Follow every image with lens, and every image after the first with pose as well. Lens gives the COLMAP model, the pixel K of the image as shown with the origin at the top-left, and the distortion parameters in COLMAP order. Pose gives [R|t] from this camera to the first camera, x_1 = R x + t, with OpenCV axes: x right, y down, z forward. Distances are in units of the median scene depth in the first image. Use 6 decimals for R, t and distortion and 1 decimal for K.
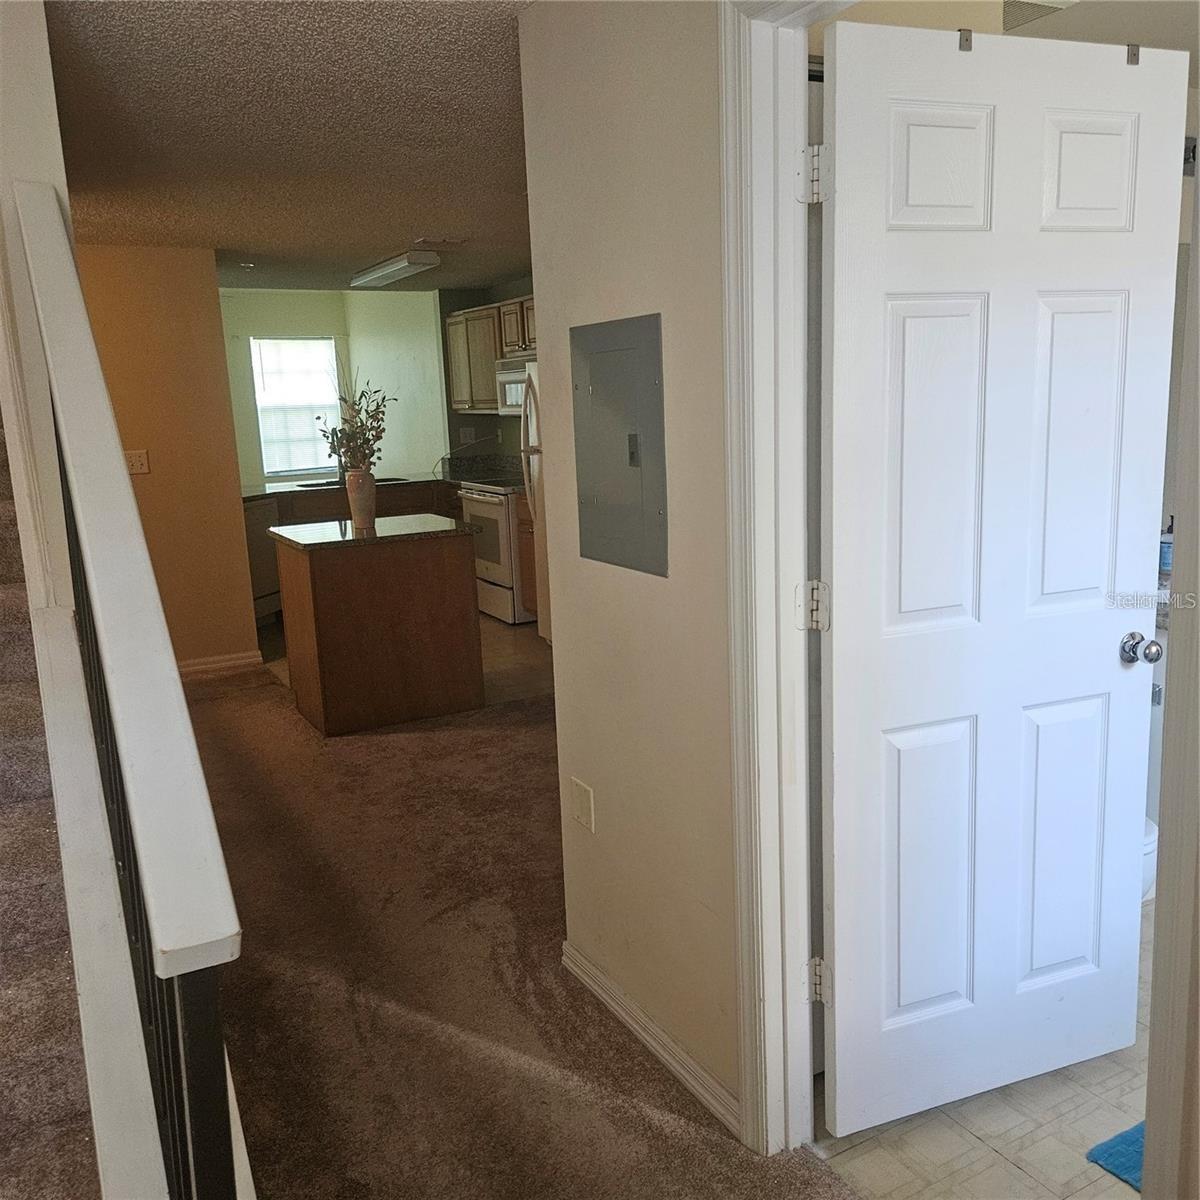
lens RADIAL K [[1082.0, 0, 601.6], [0, 1082.0, 570.9], [0, 0, 1]] dist [0.088489, -0.090889]
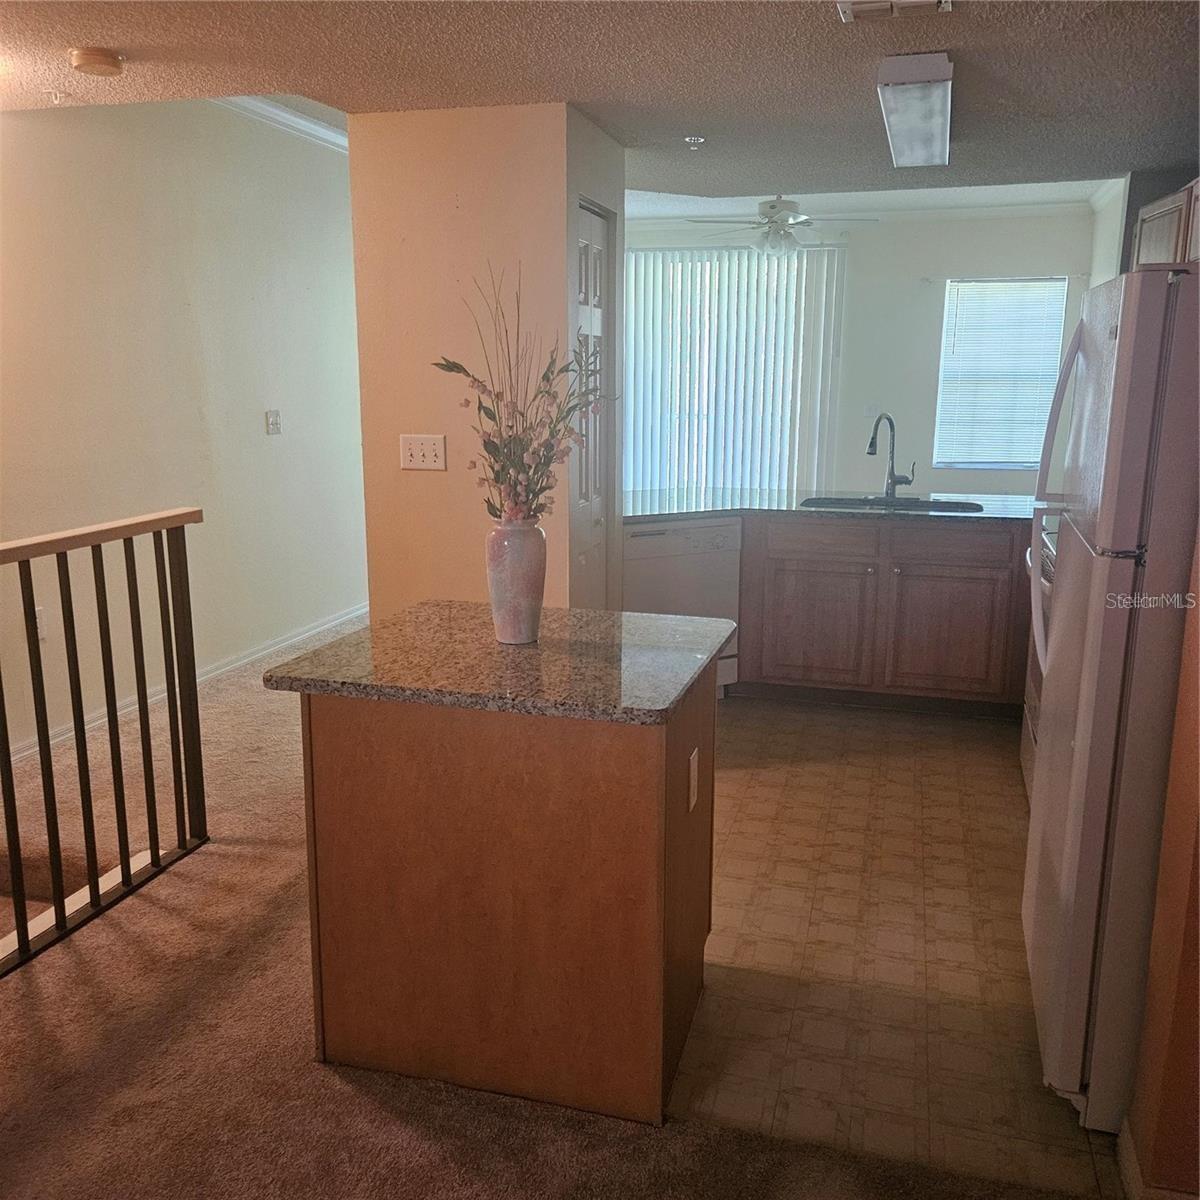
lens RADIAL K [[1082.0, 0, 601.6], [0, 1082.0, 570.9], [0, 0, 1]] dist [0.088489, -0.090889]
pose [[0.708154, 0.168302, -0.685705, 0.075066], [-0.145233, 0.985129, 0.091806, -0.071816], [0.690959, 0.034574, 0.722066, 0.416908]]
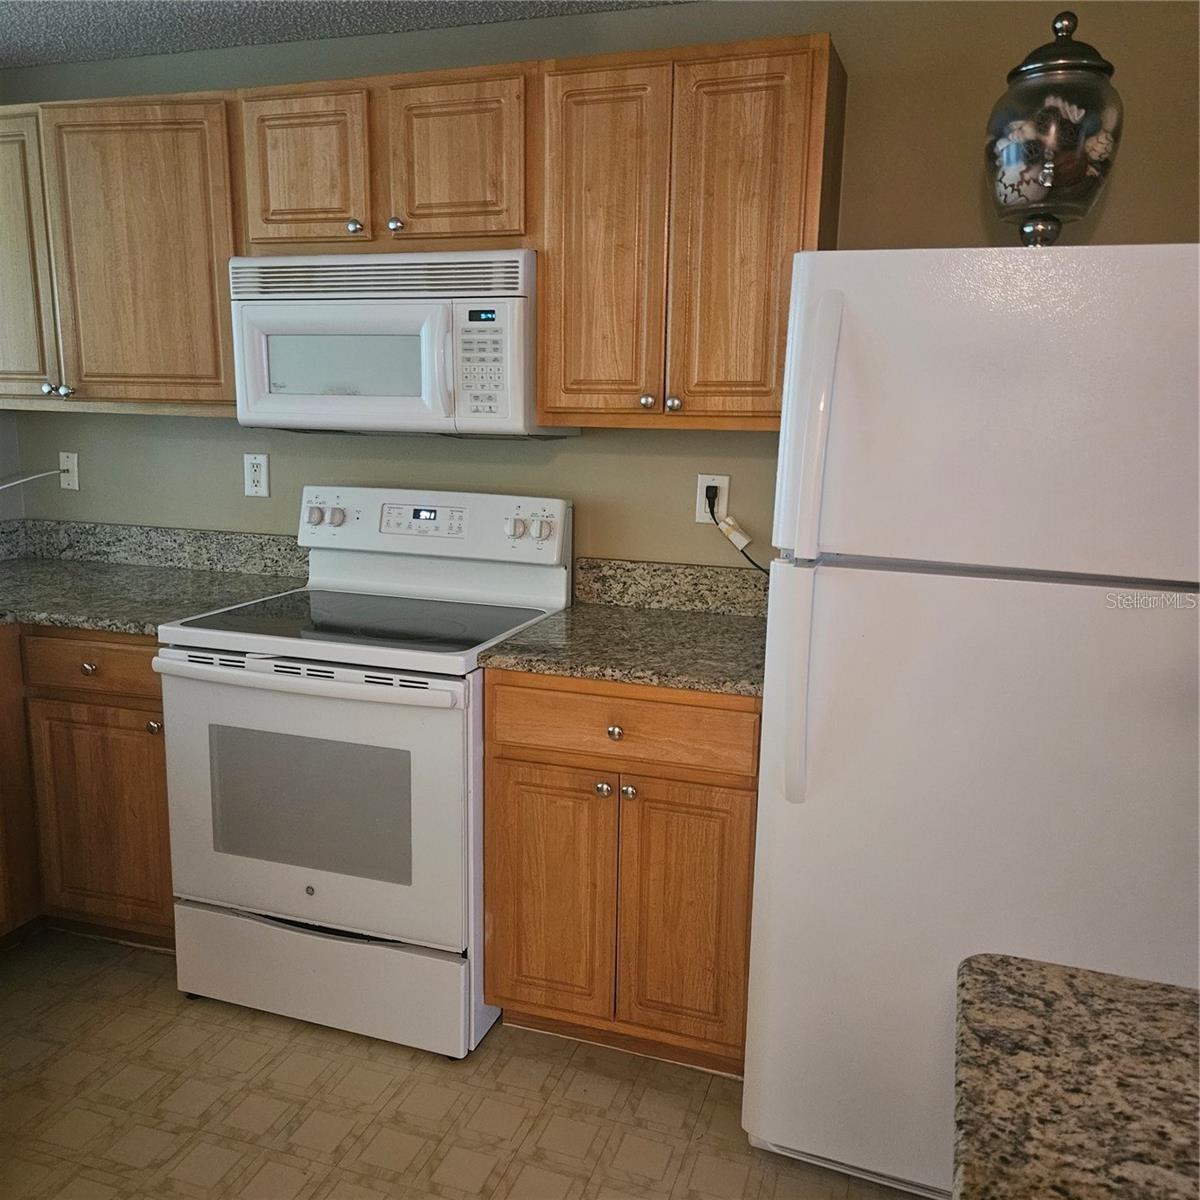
lens RADIAL K [[1082.0, 0, 601.6], [0, 1082.0, 570.9], [0, 0, 1]] dist [0.088489, -0.090889]
pose [[0.721724, -0.055500, 0.689952, -0.225902], [0.062154, 0.997950, 0.015259, -0.084109], [-0.689384, 0.031871, 0.723694, 0.596031]]
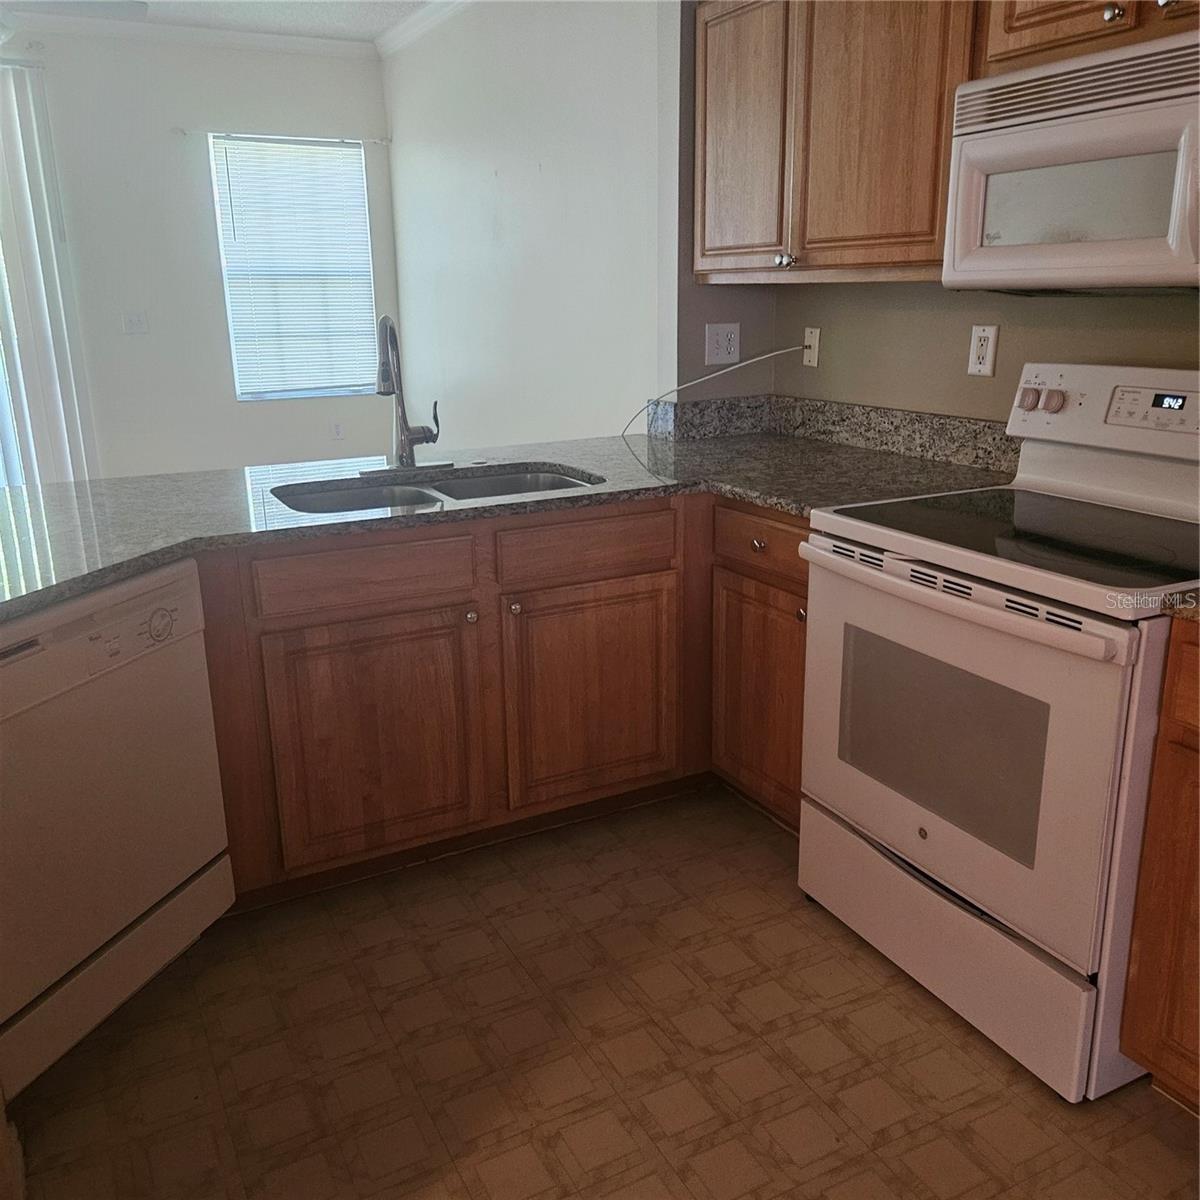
lens RADIAL K [[1082.0, 0, 601.6], [0, 1082.0, 570.9], [0, 0, 1]] dist [0.088489, -0.090889]
pose [[0.999516, 0.028793, -0.011762, -0.161317], [-0.027528, 0.994965, 0.096364, -0.081909], [0.014477, -0.095994, 0.995277, 0.616558]]
